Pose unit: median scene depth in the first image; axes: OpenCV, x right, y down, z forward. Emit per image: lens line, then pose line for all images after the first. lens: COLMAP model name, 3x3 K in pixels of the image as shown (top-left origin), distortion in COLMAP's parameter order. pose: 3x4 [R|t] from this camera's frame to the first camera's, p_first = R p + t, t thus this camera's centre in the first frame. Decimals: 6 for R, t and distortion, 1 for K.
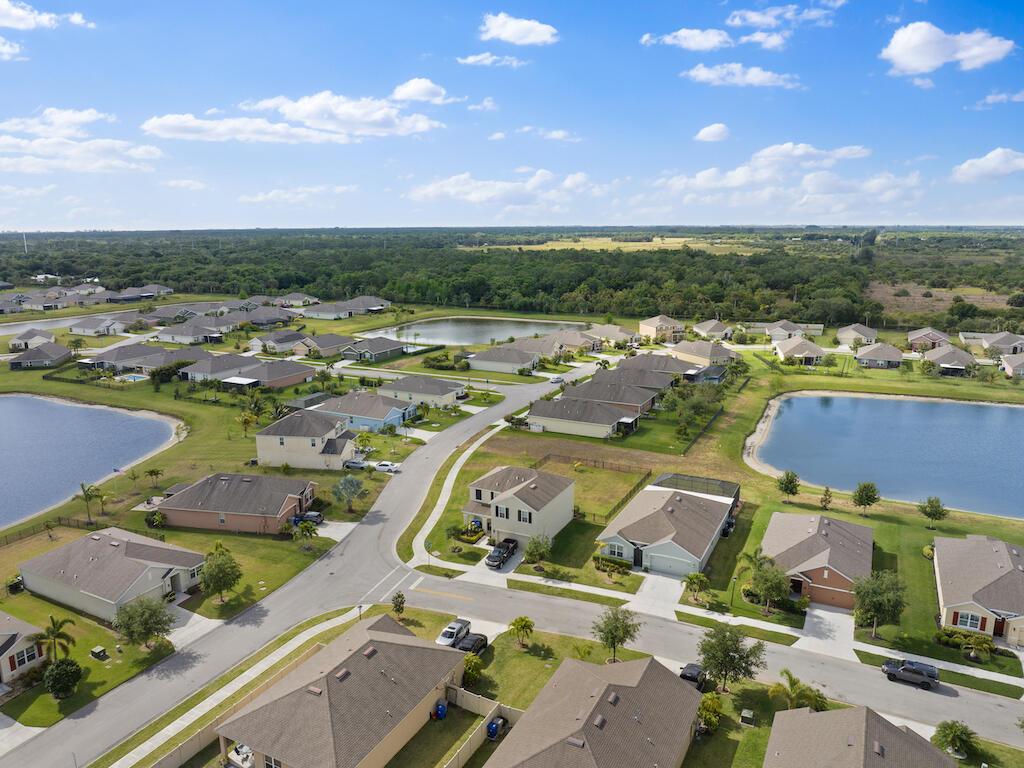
lens RADIAL K [[716.7, 0, 514.8], [0, 716.7, 383.8], [0, 0, 1]] dist [-0.038888, 0.000580]
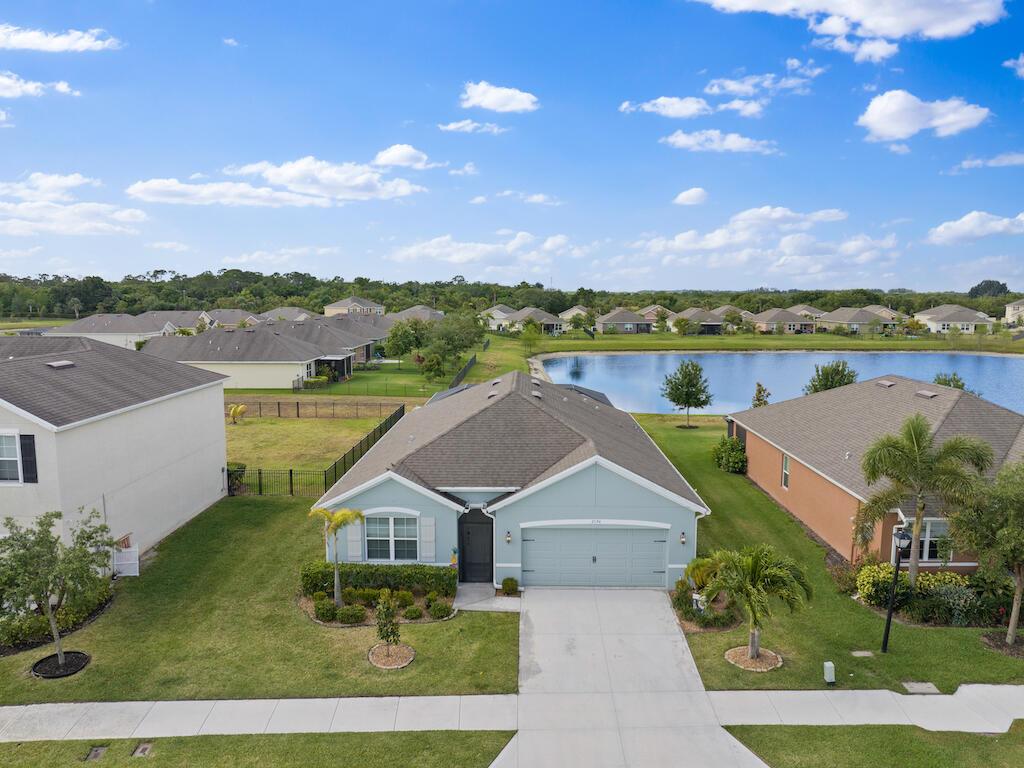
lens RADIAL K [[716.7, 0, 514.8], [0, 716.7, 383.8], [0, 0, 1]] dist [-0.038888, 0.000580]
pose [[0.898827, -0.045270, 0.435959, 0.046591], [0.085759, 0.993591, -0.073638, 0.135397], [-0.429831, 0.103575, 0.896949, 0.496573]]
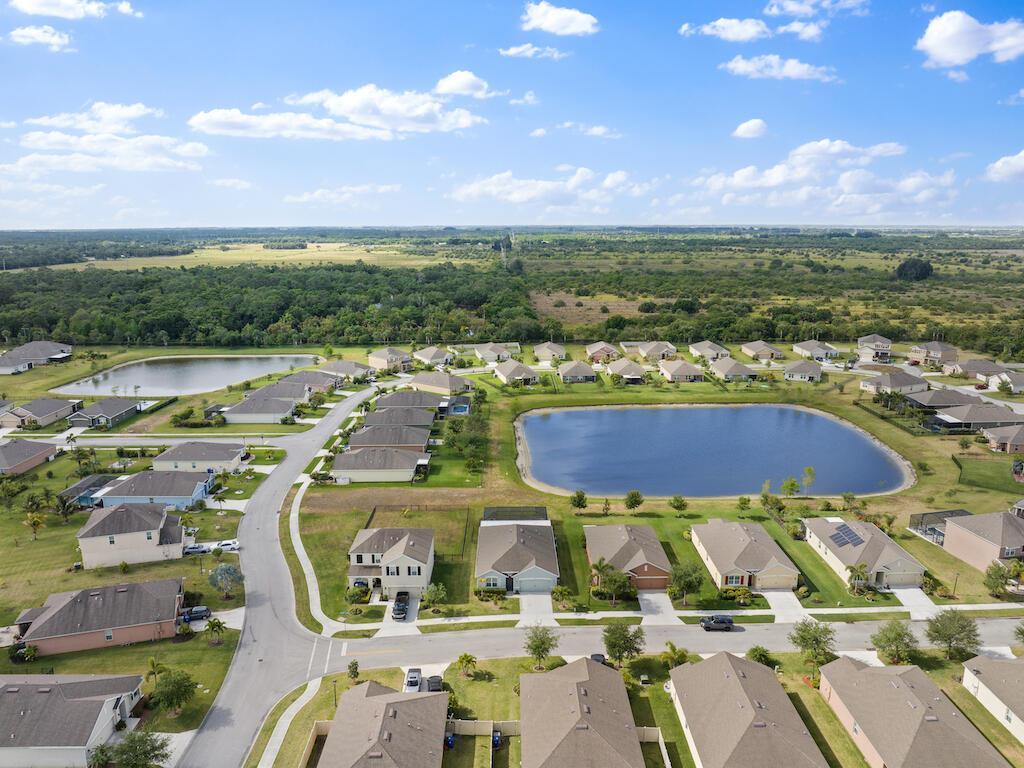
lens RADIAL K [[716.2, 0, 512.0], [0, 716.2, 384.0], [0, 0, 1]] dist [-0.012840, -0.059782]
pose [[0.887333, -0.098632, 0.450458, -0.243620], [0.098445, 0.994855, 0.023910, -0.095378], [-0.450499, 0.023129, 0.892477, -0.100290]]
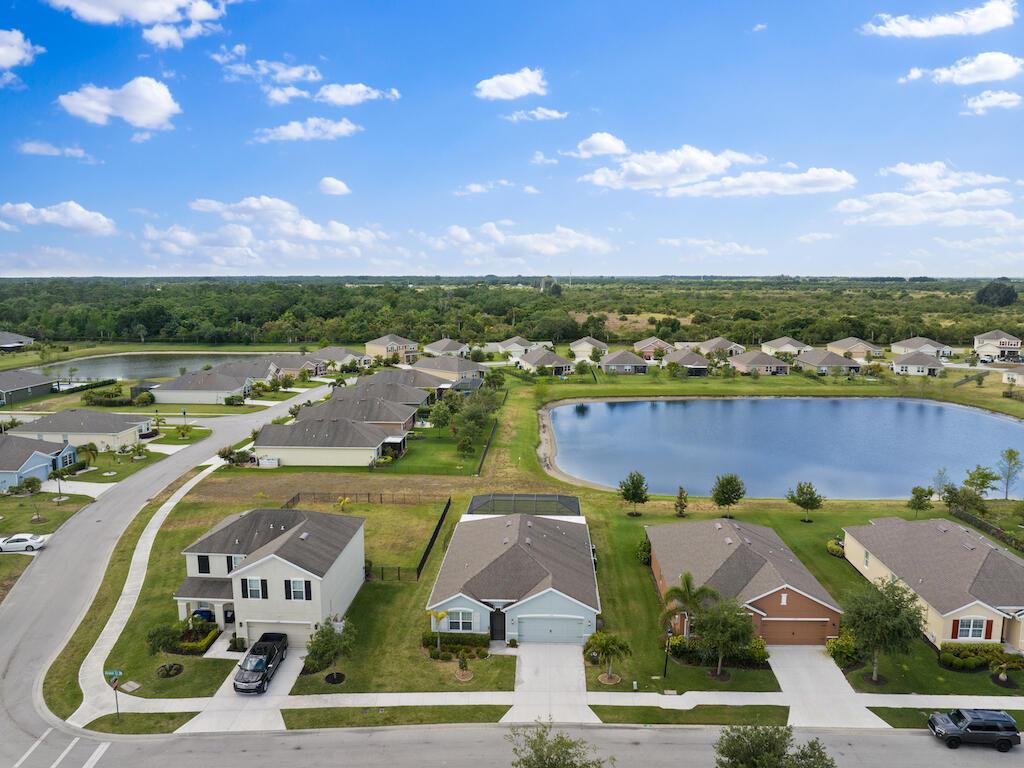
lens RADIAL K [[716.7, 0, 514.8], [0, 716.7, 383.8], [0, 0, 1]] dist [-0.038888, 0.000580]
pose [[0.910886, -0.053487, 0.409177, -0.036819], [0.081906, 0.995270, -0.052234, 0.046079], [-0.404448, 0.081093, 0.910959, 0.278478]]
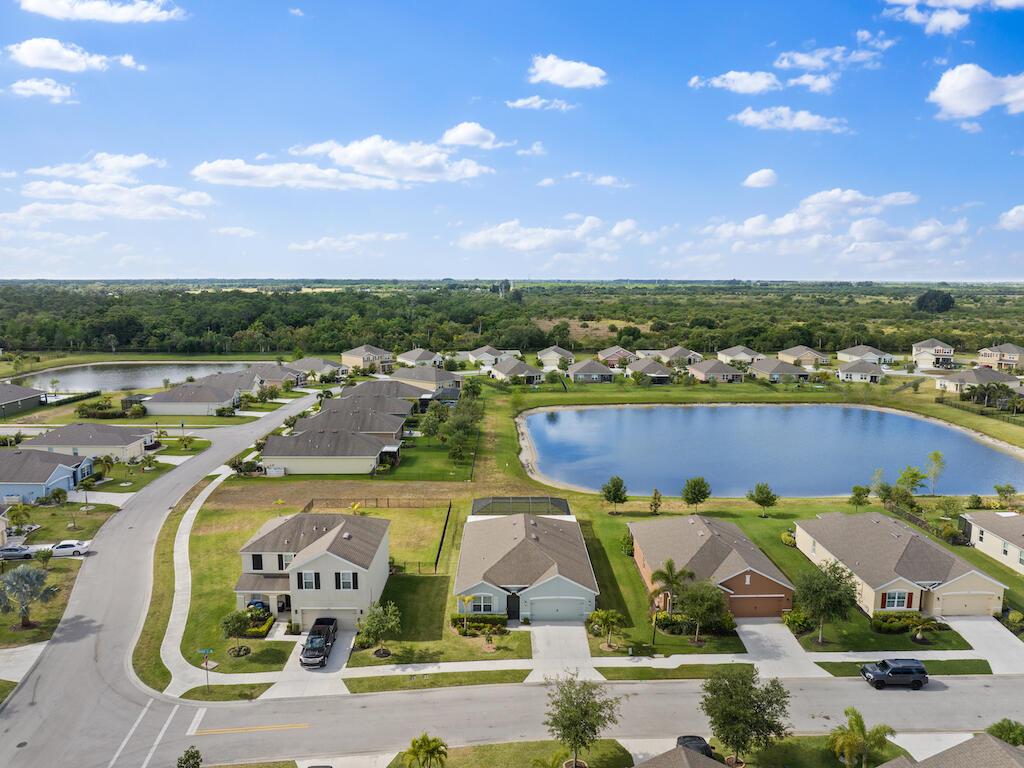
lens RADIAL K [[716.7, 0, 514.8], [0, 716.7, 383.8], [0, 0, 1]] dist [-0.038888, 0.000580]
pose [[0.884325, -0.057256, 0.463348, -0.103759], [0.091188, 0.994520, -0.051143, 0.034485], [-0.457881, 0.087479, 0.884699, 0.218455]]
